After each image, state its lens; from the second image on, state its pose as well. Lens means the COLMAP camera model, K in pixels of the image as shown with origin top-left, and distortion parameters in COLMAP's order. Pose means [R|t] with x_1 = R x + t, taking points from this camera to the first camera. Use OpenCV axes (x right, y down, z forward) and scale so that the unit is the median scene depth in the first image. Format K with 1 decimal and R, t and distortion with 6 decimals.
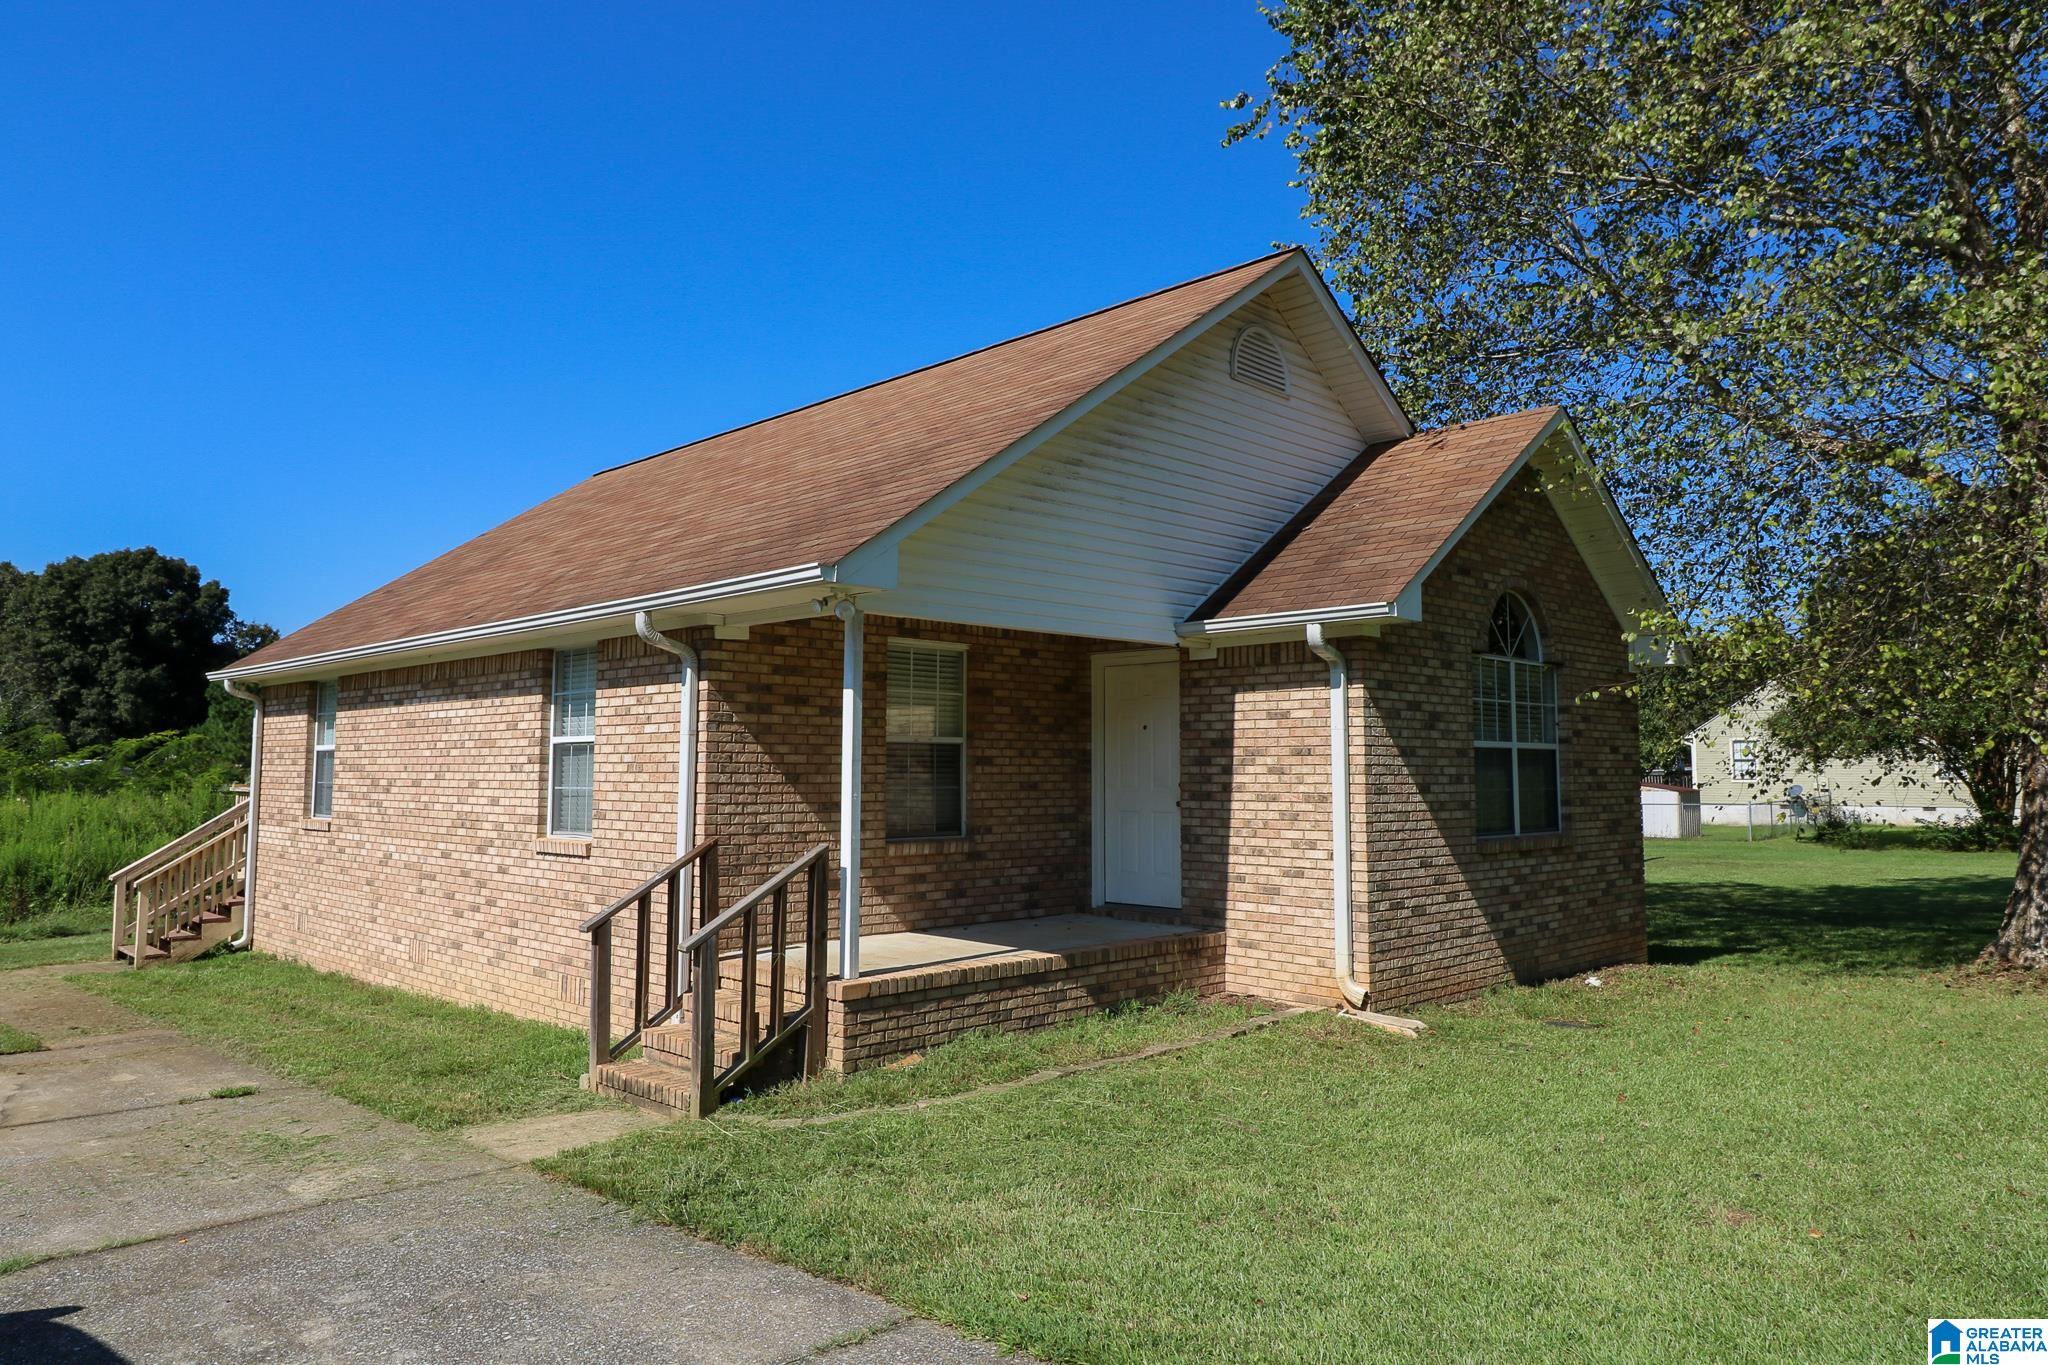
lens RADIAL K [[1328.0, 0, 1023.2], [0, 1328.0, 675.9], [0, 0, 1]] dist [0.006025, -0.002622]
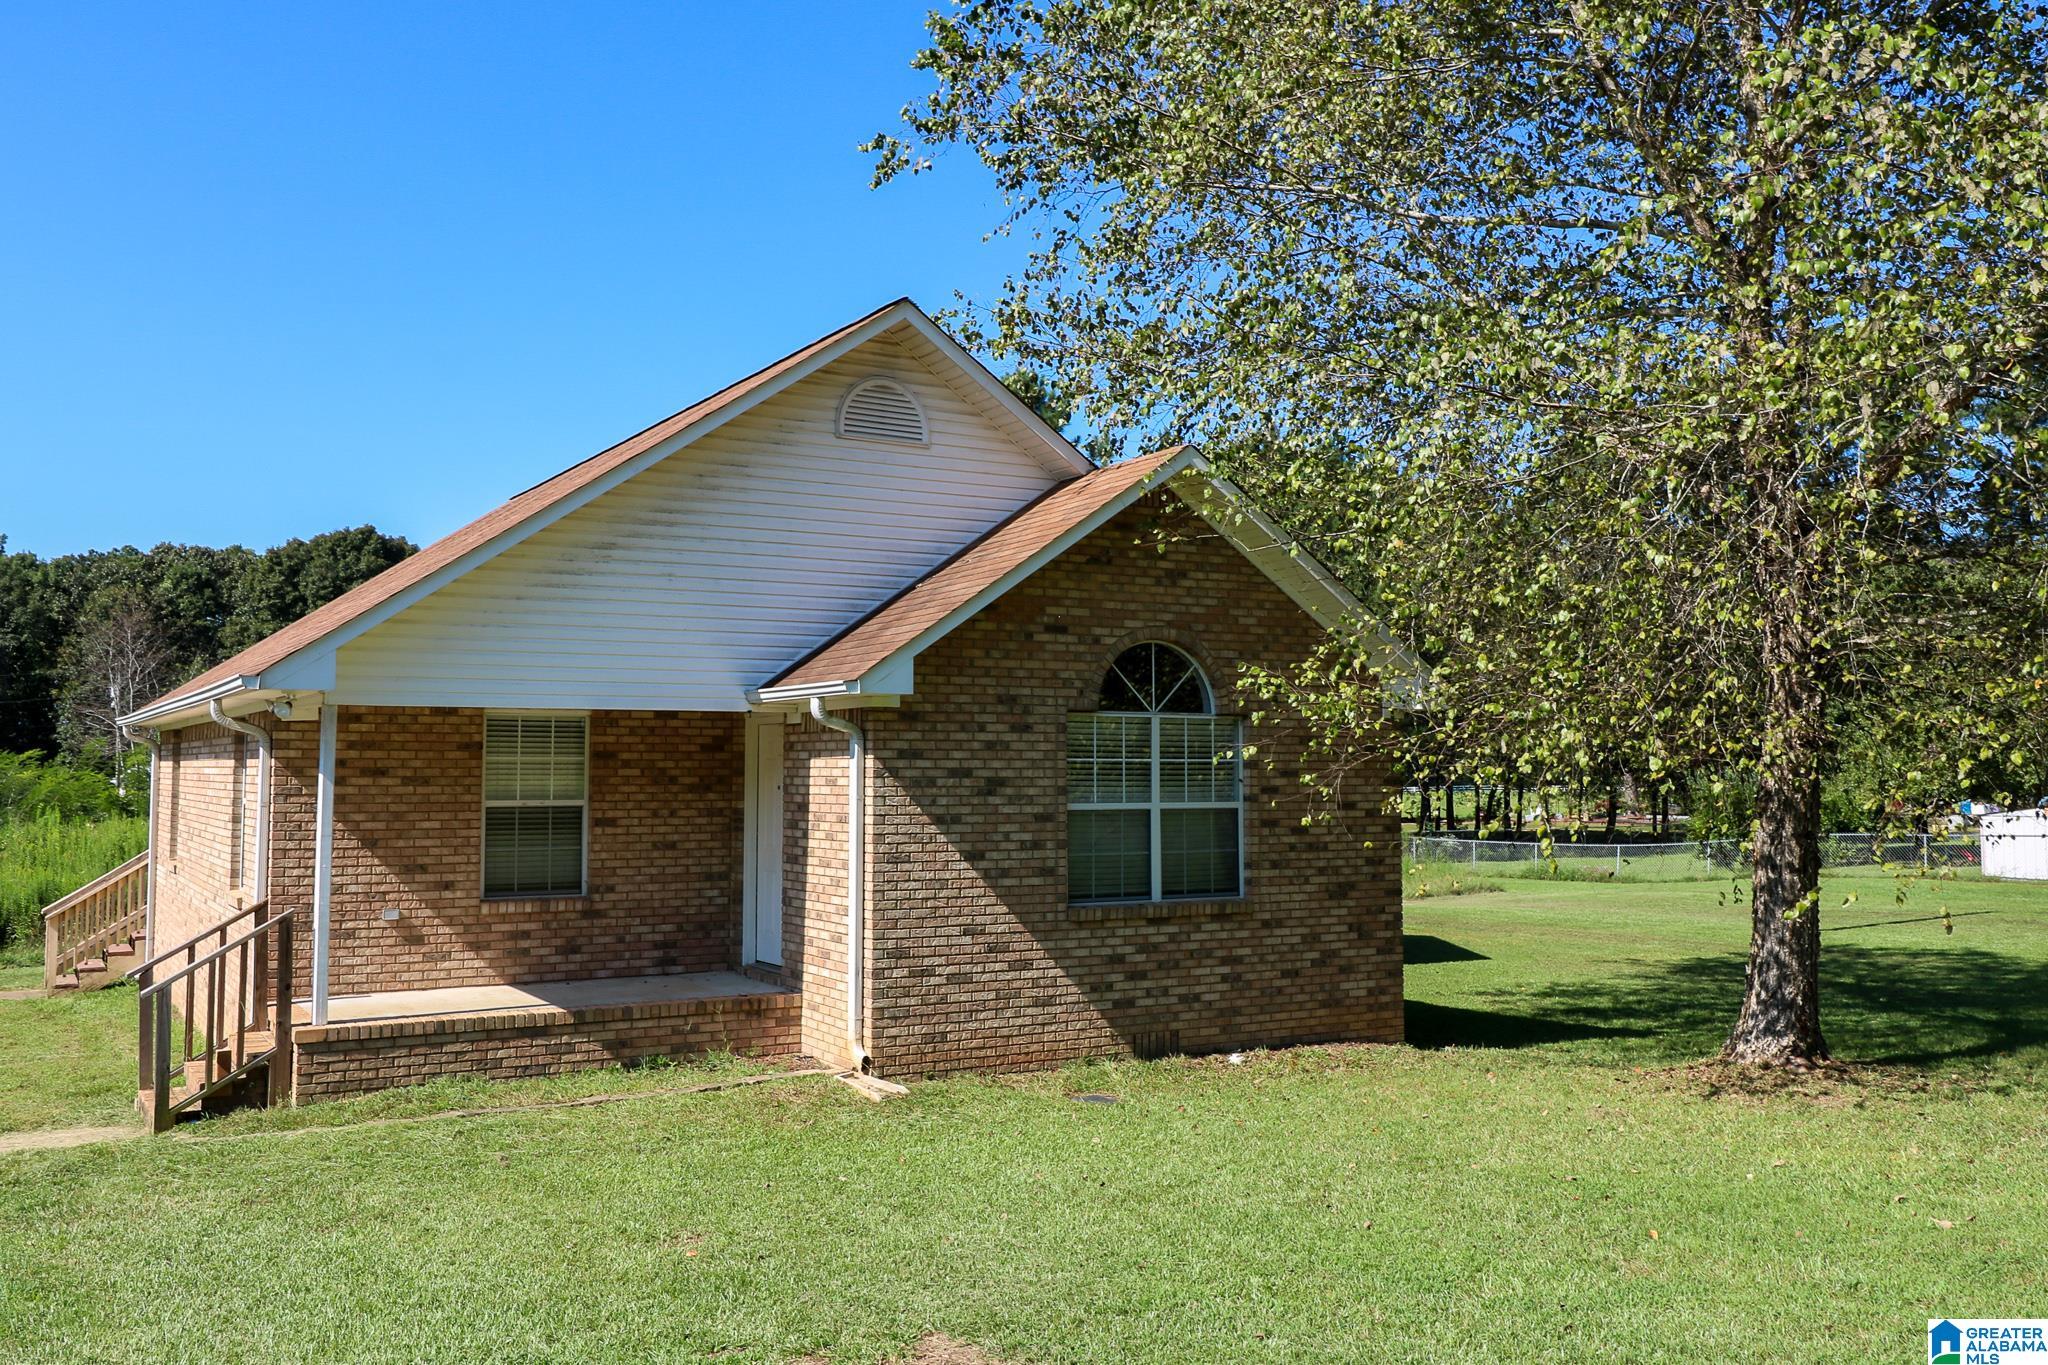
lens RADIAL K [[1729.4, 0, 1024.4], [0, 1729.4, 683.5], [0, 0, 1]] dist [0.015998, -0.004384]
pose [[0.969485, -0.013146, -0.244797, 0.657917], [0.018444, 0.999642, 0.019365, -0.068262], [0.244455, -0.023289, 0.969381, -0.239849]]
